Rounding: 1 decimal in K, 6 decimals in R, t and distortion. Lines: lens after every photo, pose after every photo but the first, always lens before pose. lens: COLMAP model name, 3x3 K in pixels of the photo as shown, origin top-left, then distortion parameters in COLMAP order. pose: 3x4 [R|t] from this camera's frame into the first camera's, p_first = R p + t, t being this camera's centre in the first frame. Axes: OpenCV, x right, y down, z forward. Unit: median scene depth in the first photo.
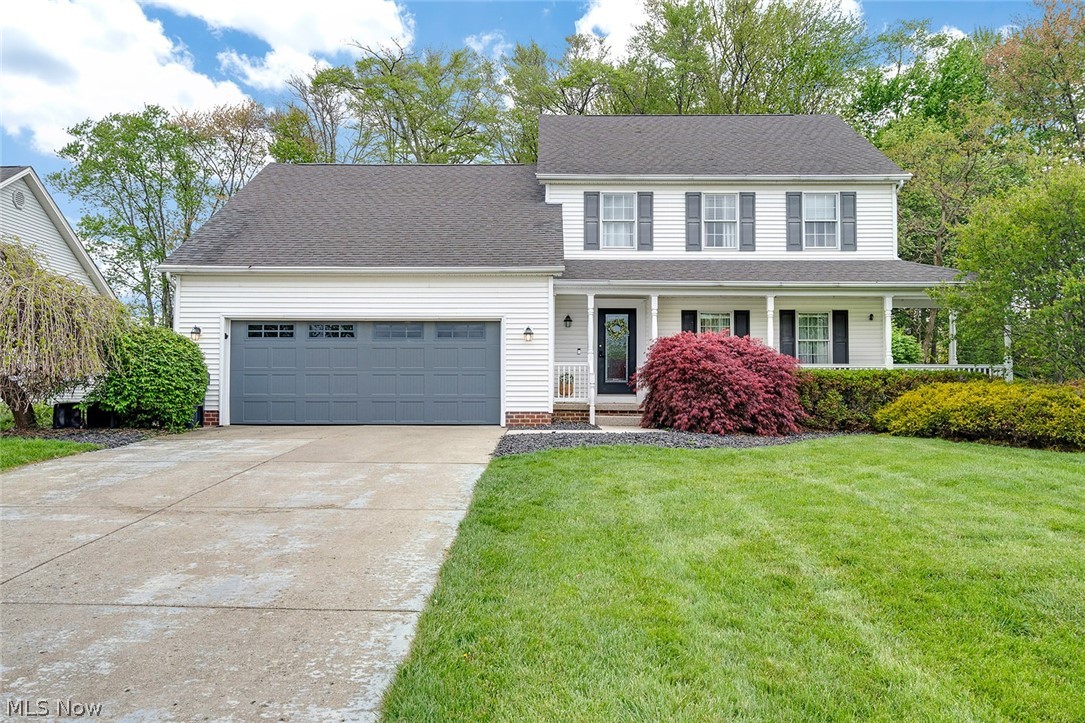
lens RADIAL K [[805.0, 0, 543.5], [0, 805.0, 328.6], [0, 0, 1]] dist [0.000091, 0.002363]
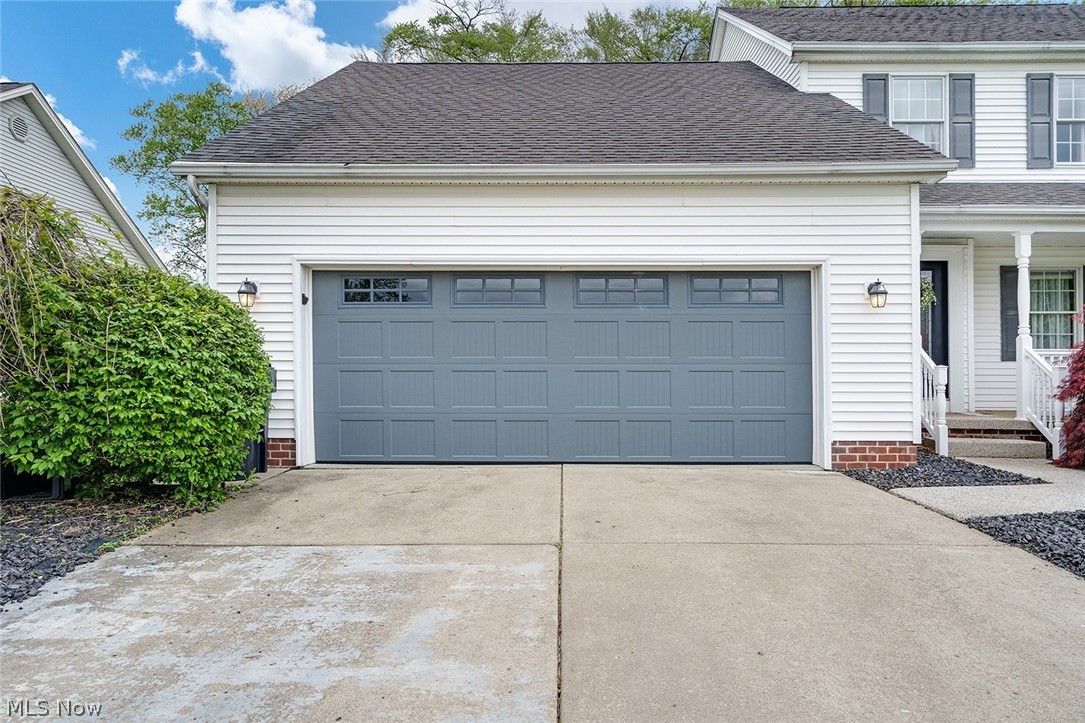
lens RADIAL K [[665.1, 0, 544.7], [0, 665.1, 359.8], [0, 0, 1]] dist [0.008471, -0.002944]
pose [[0.999868, 0.000269, -0.016276, -0.224560], [0.000811, 0.997798, 0.066321, 0.020284], [0.016258, -0.066326, 0.997666, 0.551725]]
